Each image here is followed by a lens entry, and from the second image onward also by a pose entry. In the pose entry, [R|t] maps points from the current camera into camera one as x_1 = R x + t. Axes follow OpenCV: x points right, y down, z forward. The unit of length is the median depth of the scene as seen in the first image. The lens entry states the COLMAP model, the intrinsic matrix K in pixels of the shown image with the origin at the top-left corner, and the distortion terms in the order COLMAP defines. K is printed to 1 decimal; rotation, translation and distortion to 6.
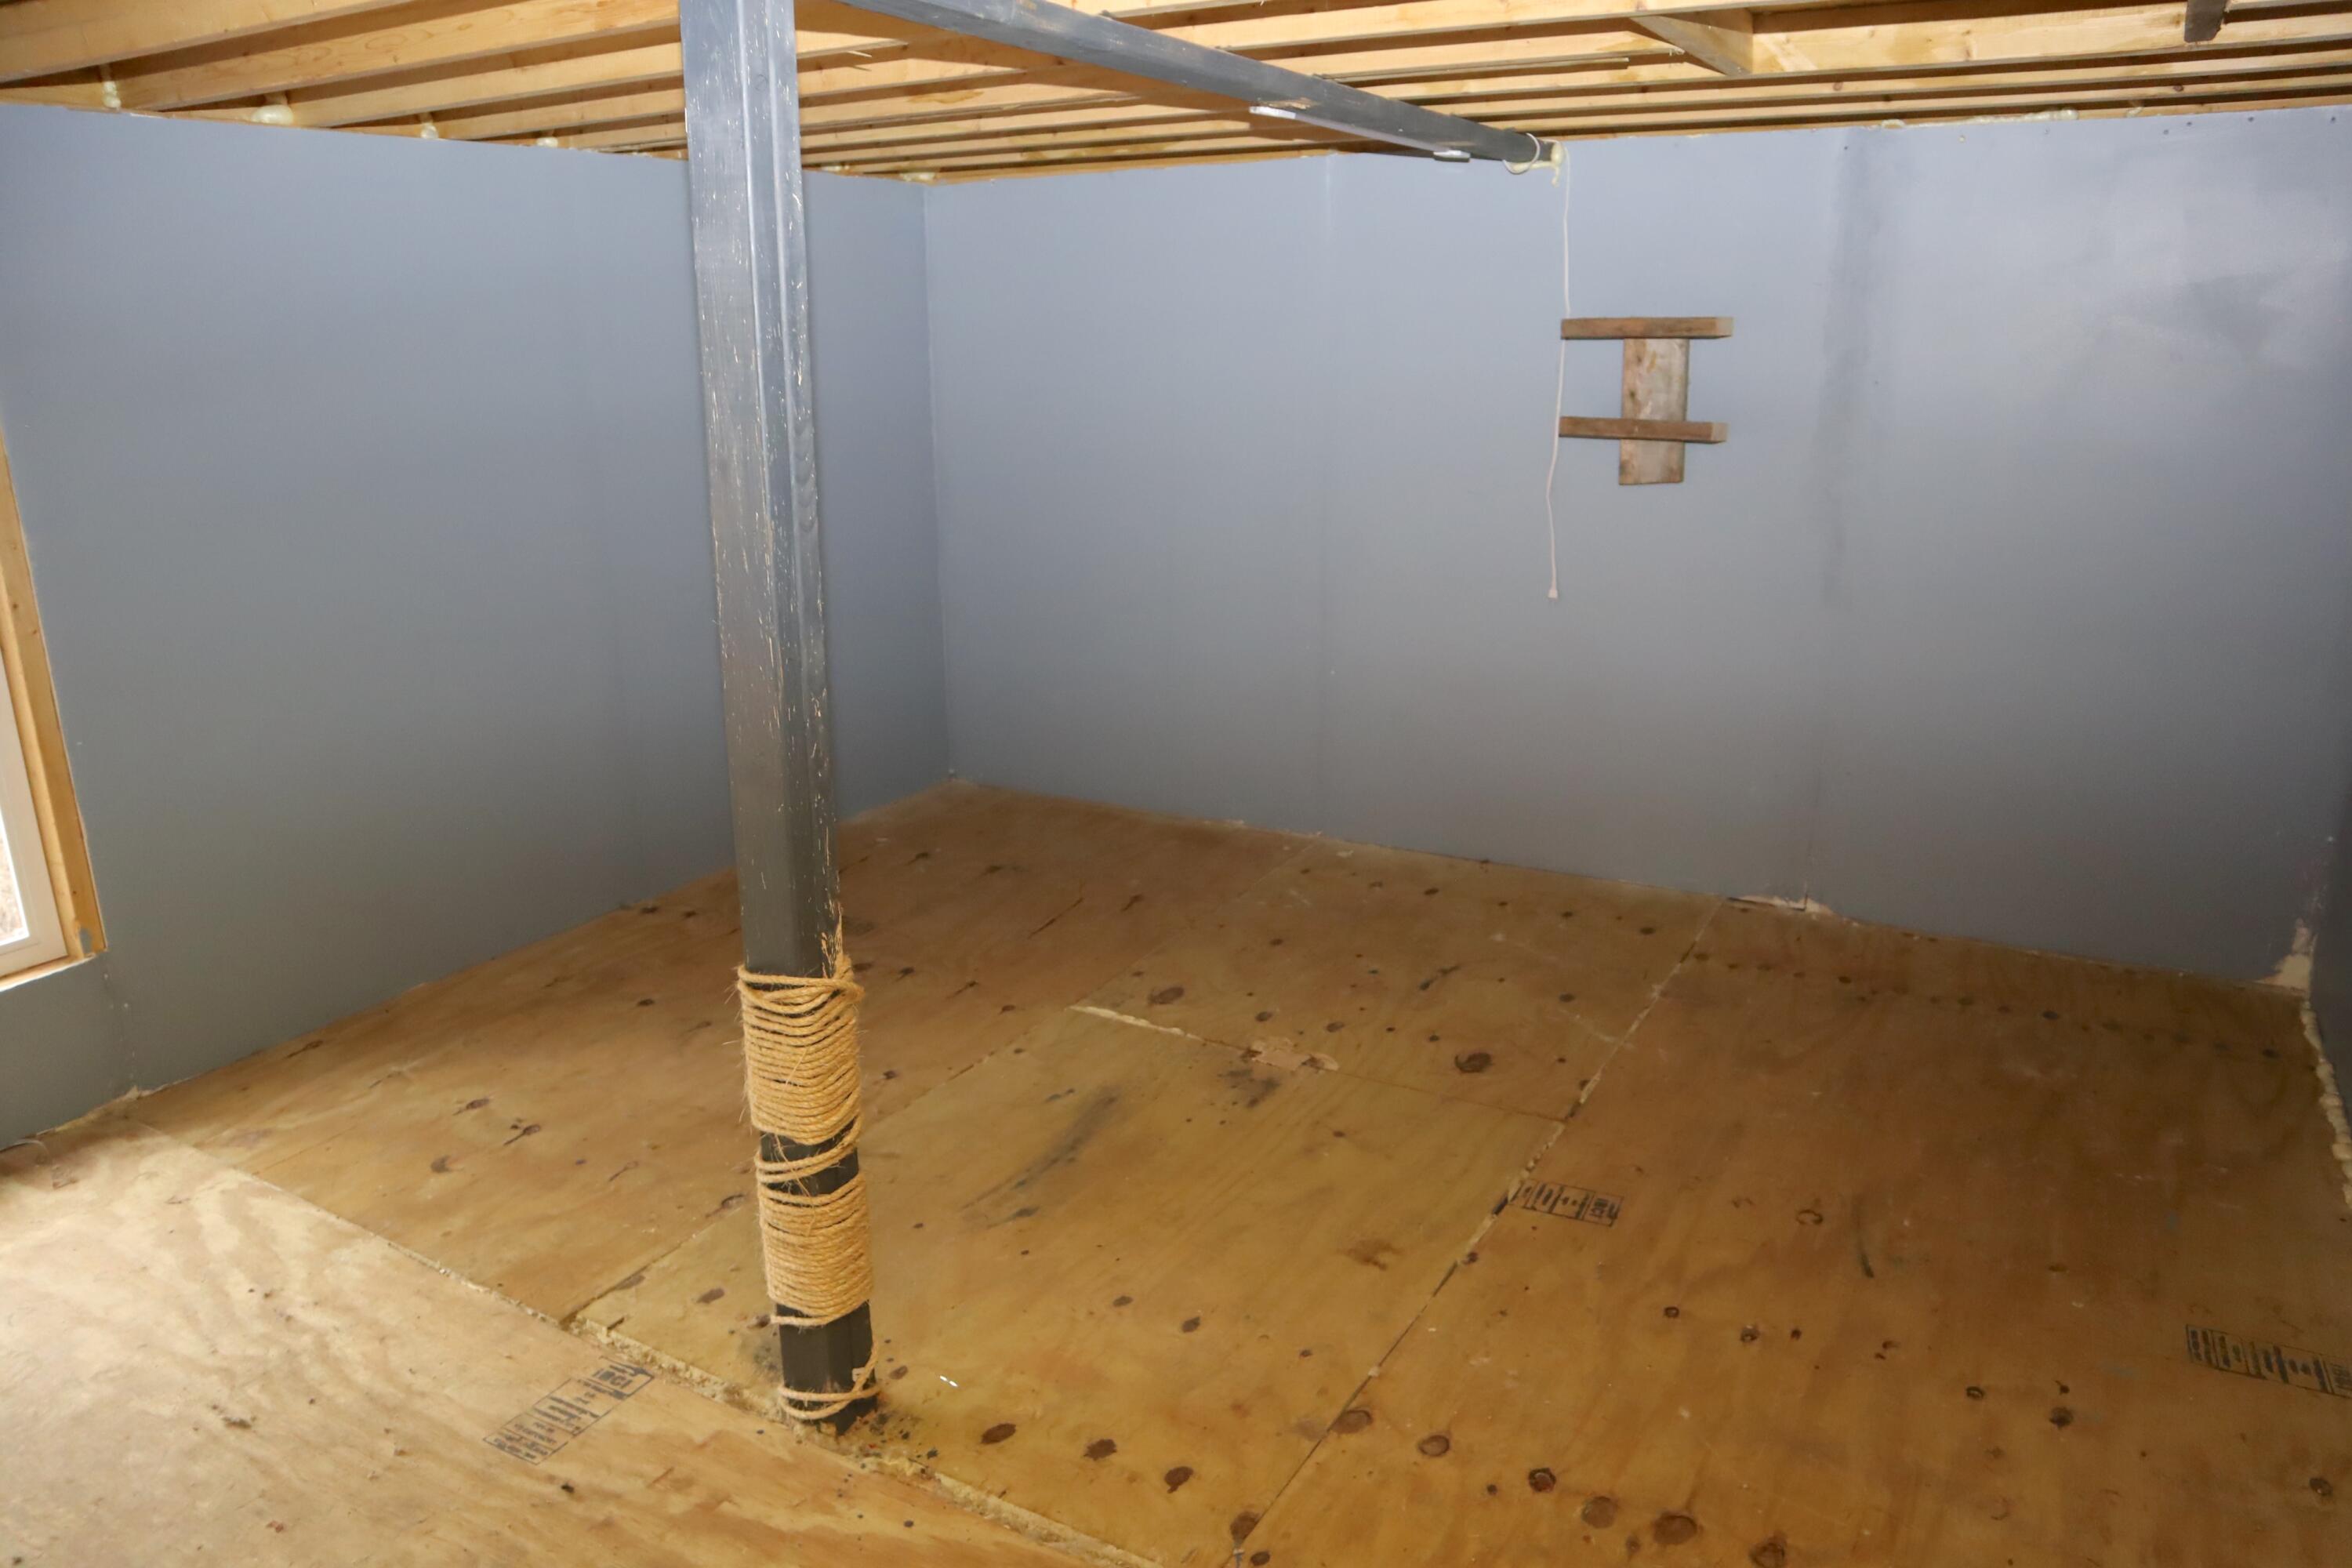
lens RADIAL K [[1665.5, 0, 1174.6], [0, 1665.5, 789.4], [0, 0, 1]] dist [-0.055376, -0.003580]
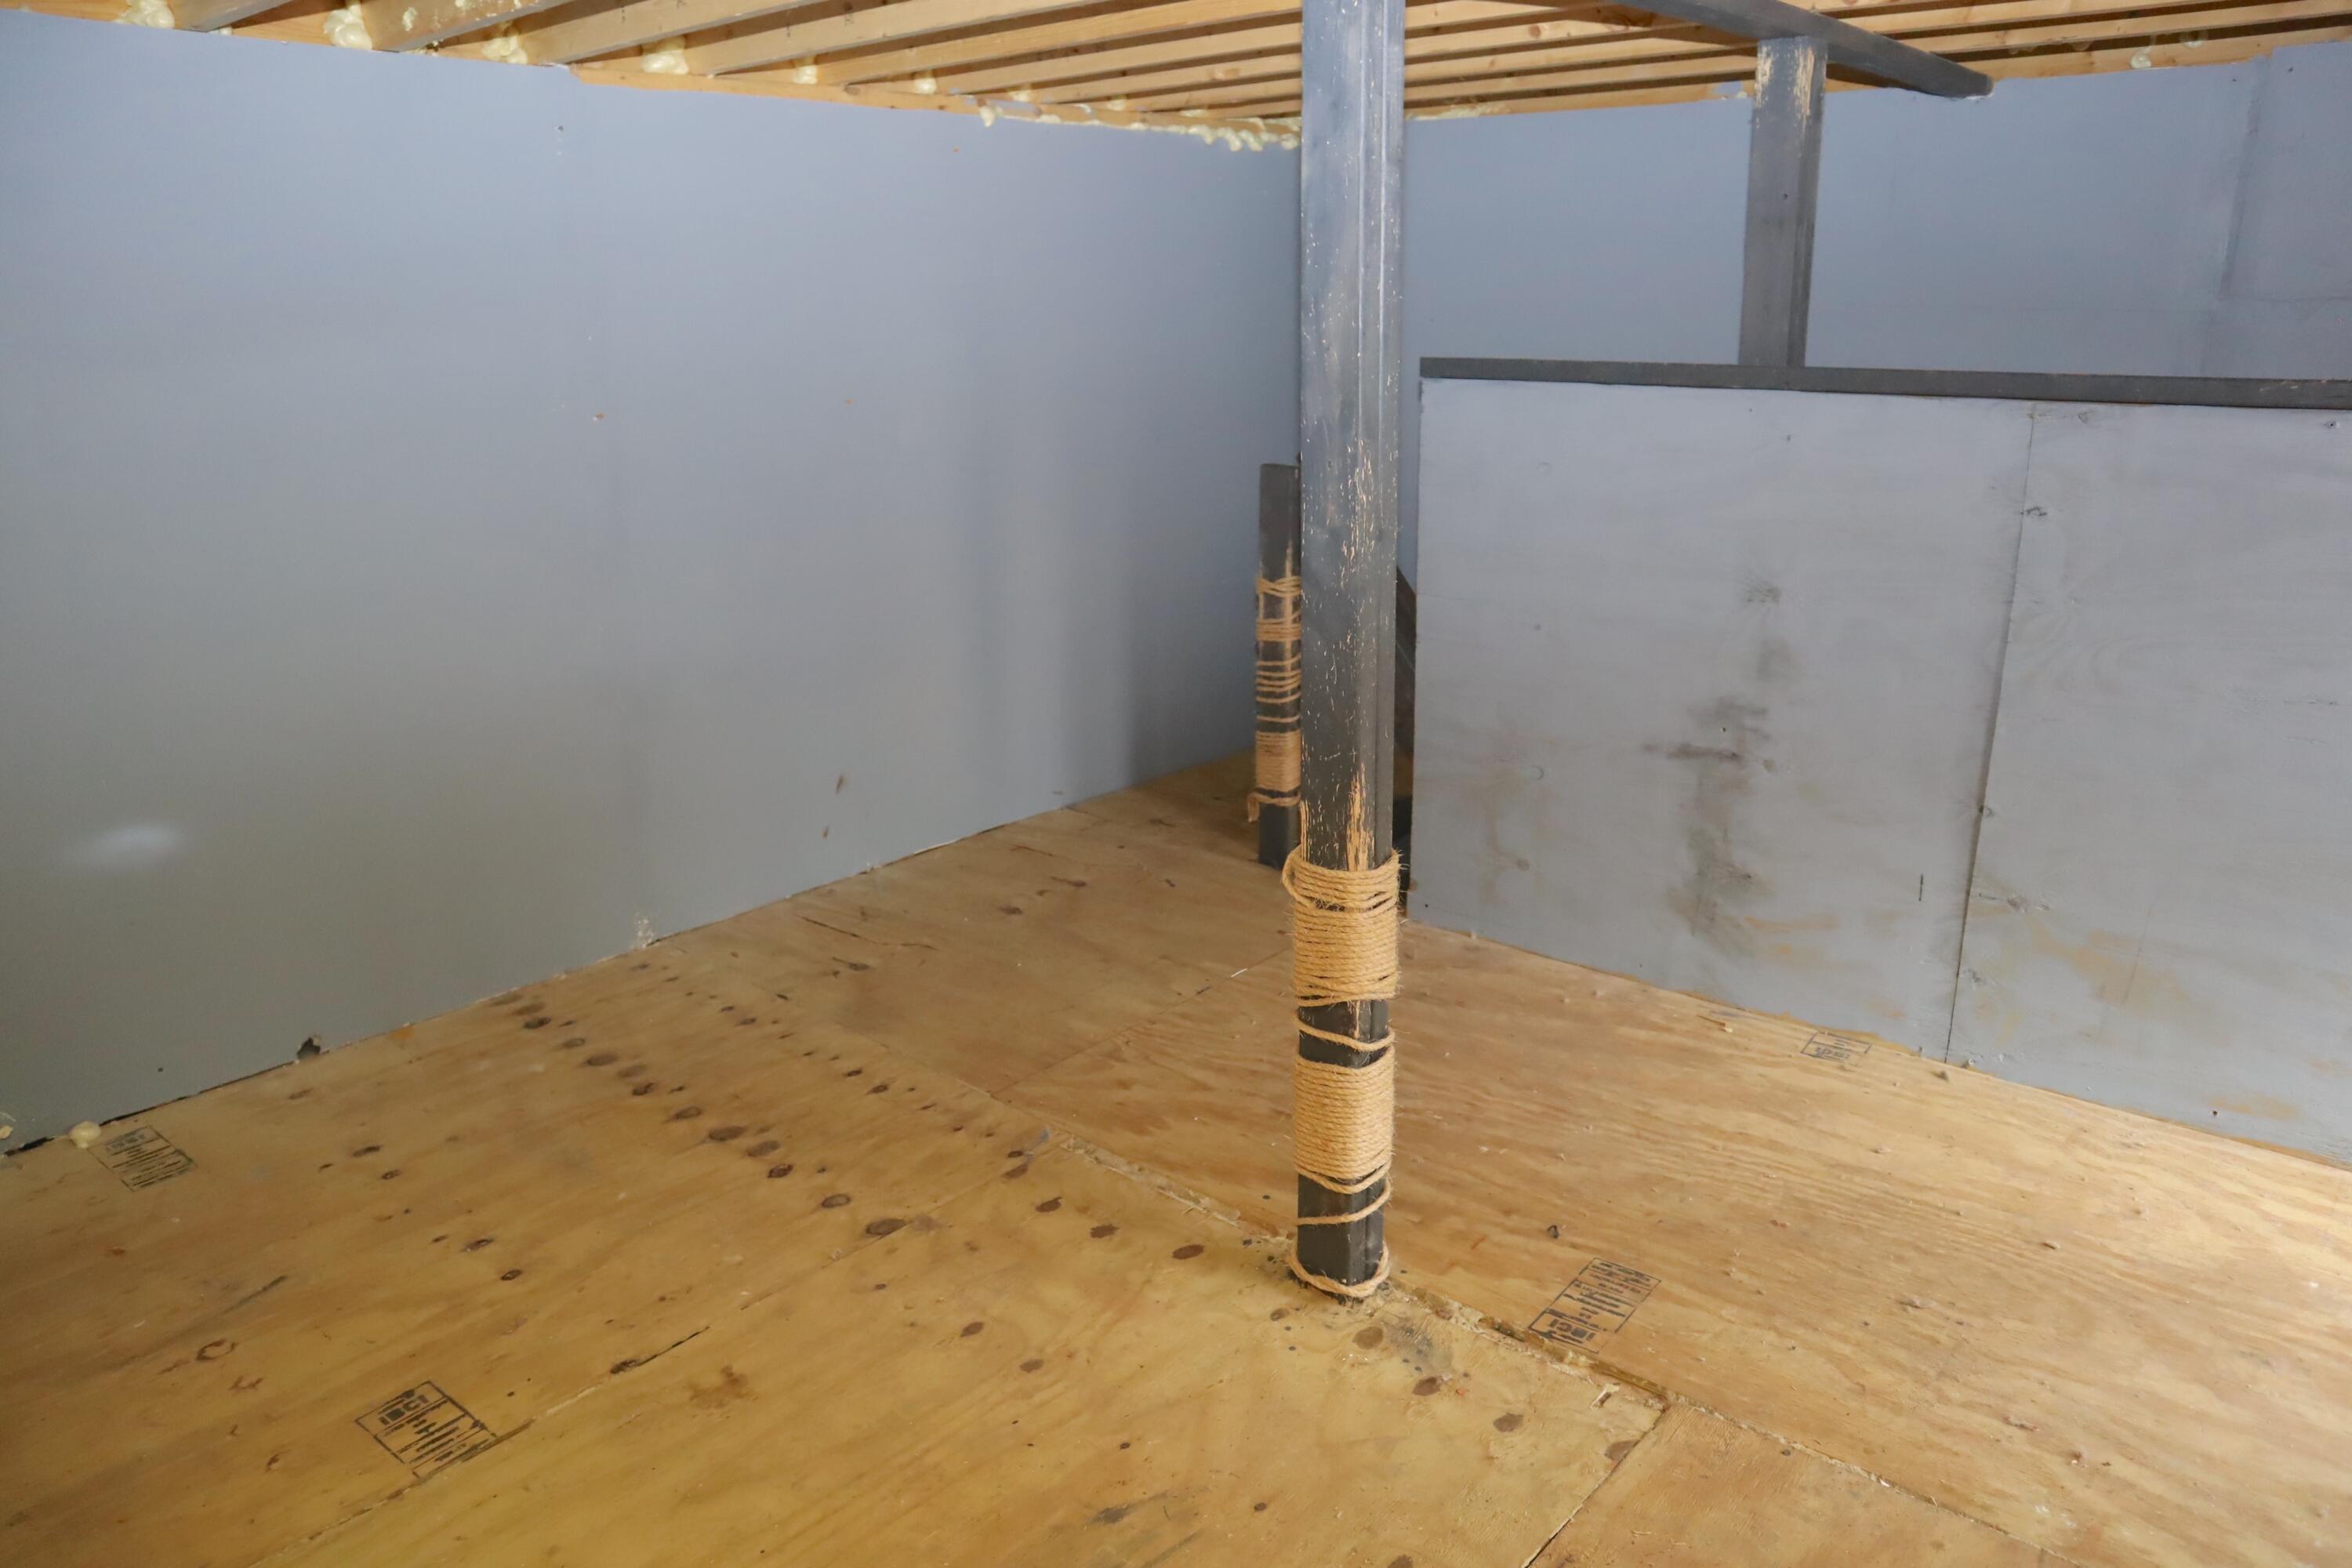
lens RADIAL K [[1665.5, 0, 1177.8], [0, 1665.5, 780.7], [0, 0, 1]] dist [-0.055376, -0.003580]
pose [[-0.981956, -0.027894, 0.187040, -0.297969], [0.076448, 0.846087, 0.527534, -0.470474], [-0.172967, 0.532314, -0.828688, 1.744664]]
